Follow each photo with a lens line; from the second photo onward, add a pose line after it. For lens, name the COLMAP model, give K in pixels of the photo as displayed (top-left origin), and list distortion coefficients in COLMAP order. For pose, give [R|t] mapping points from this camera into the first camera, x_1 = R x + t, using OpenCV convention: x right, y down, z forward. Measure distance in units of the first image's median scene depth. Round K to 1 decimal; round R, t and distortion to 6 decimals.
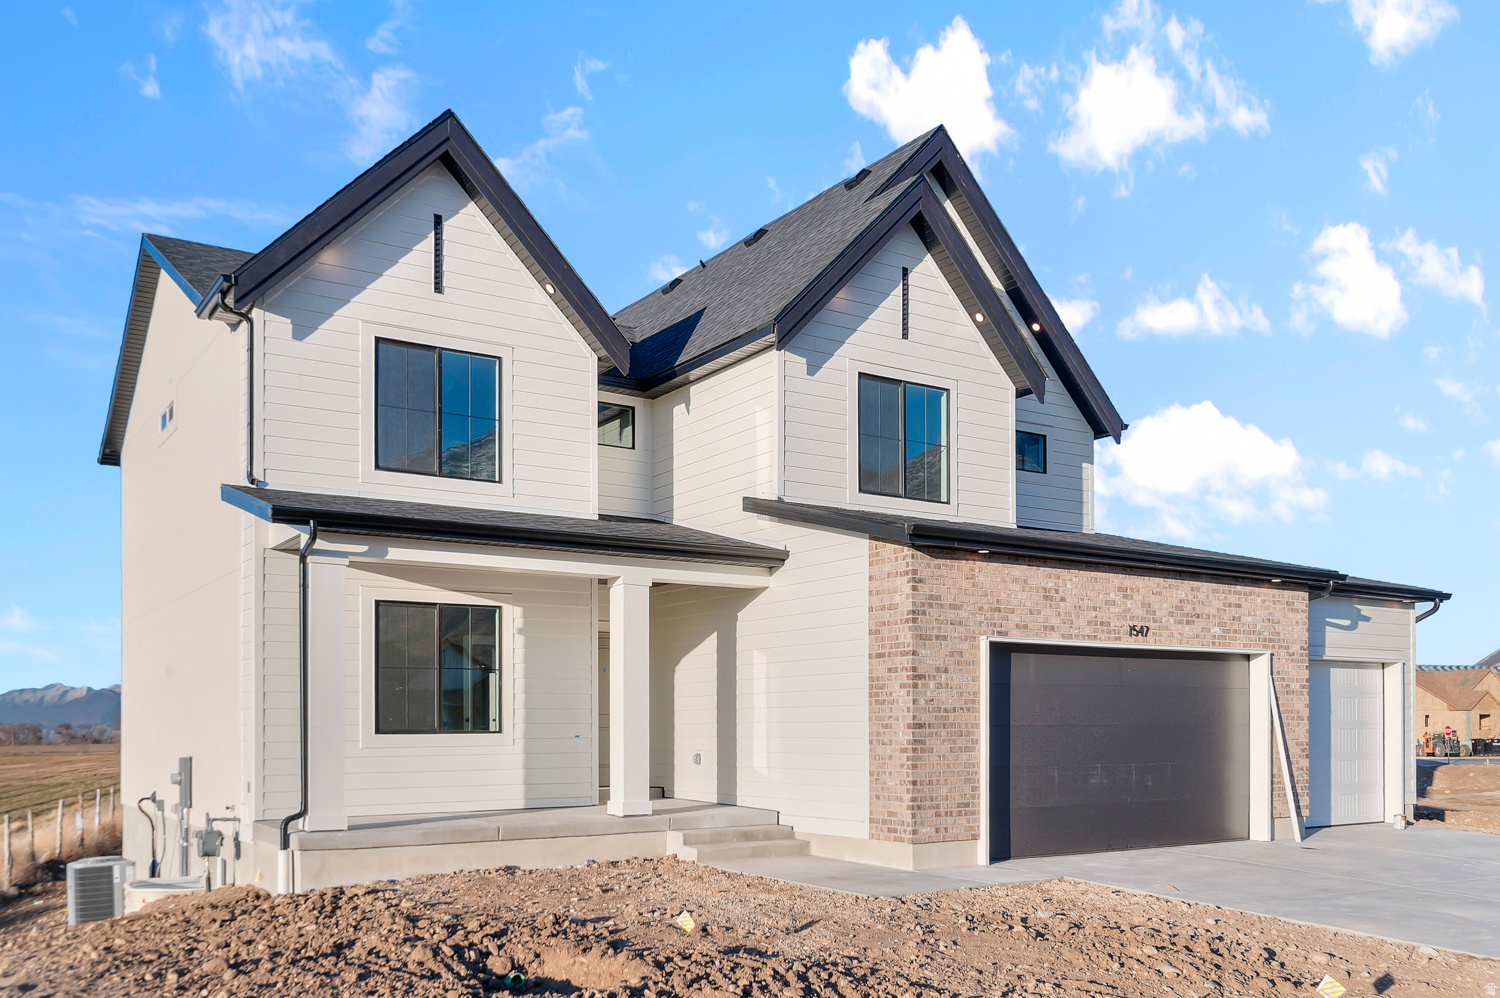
lens RADIAL K [[1193.5, 0, 748.6], [0, 1193.5, 491.1], [0, 0, 1]] dist [0.002849, -0.003182]
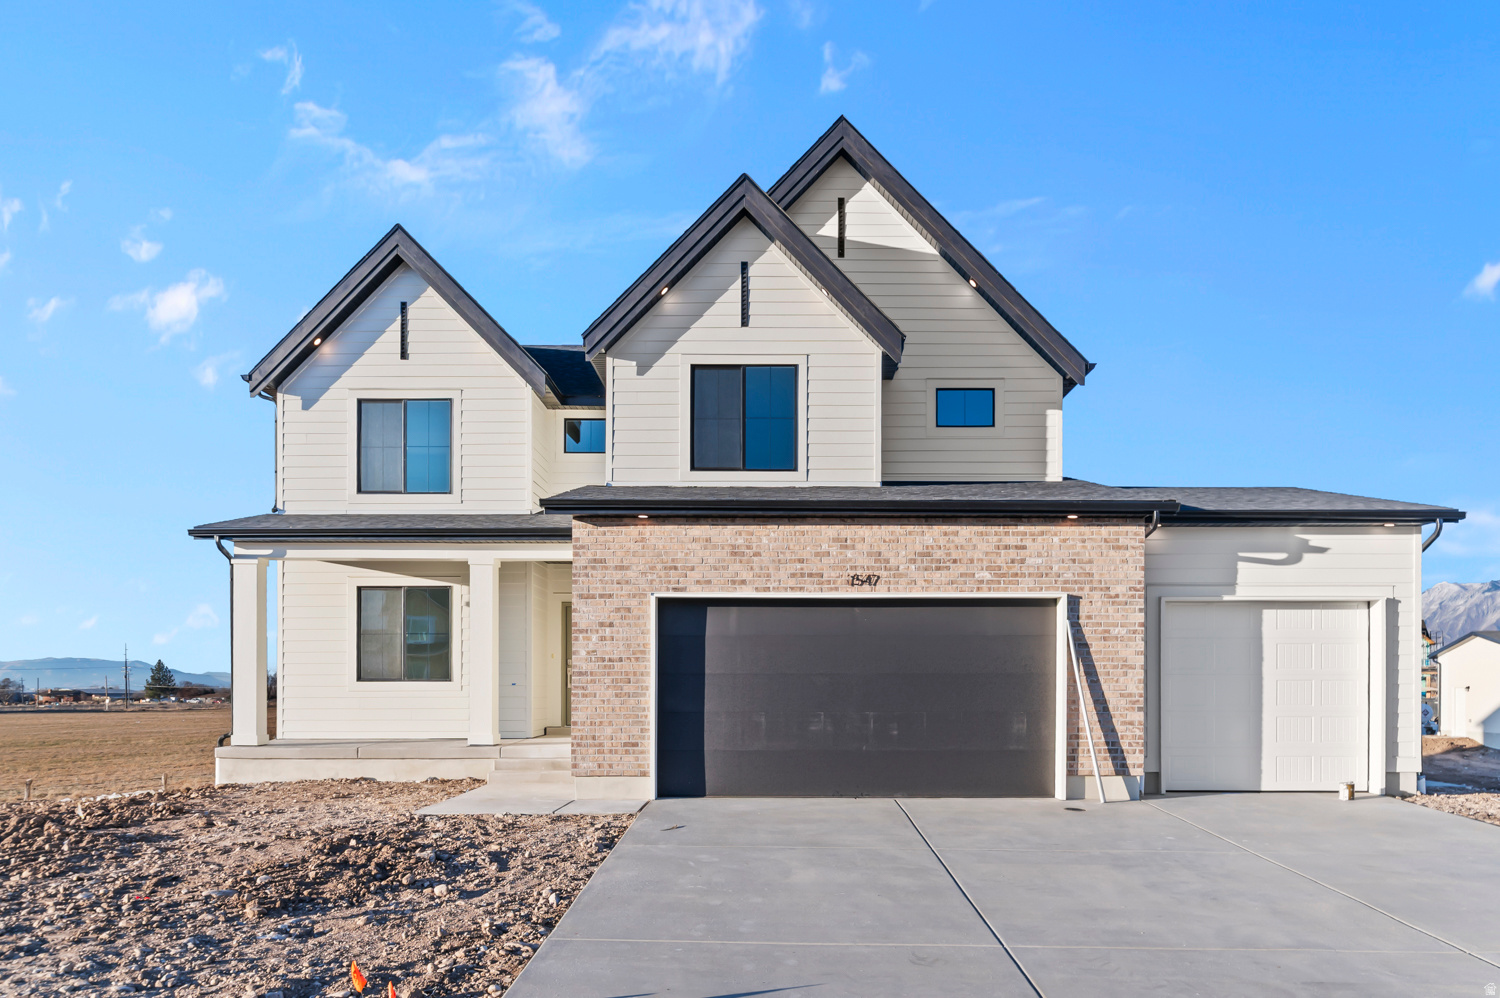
lens RADIAL K [[995.0, 0, 749.1], [0, 995.0, 501.3], [0, 0, 1]] dist [0.002826, -0.001084]
pose [[0.847821, -0.092548, -0.522144, 0.684799], [0.099490, 0.994928, -0.014803, 0.053946], [0.520866, -0.039398, 0.852729, 0.239823]]
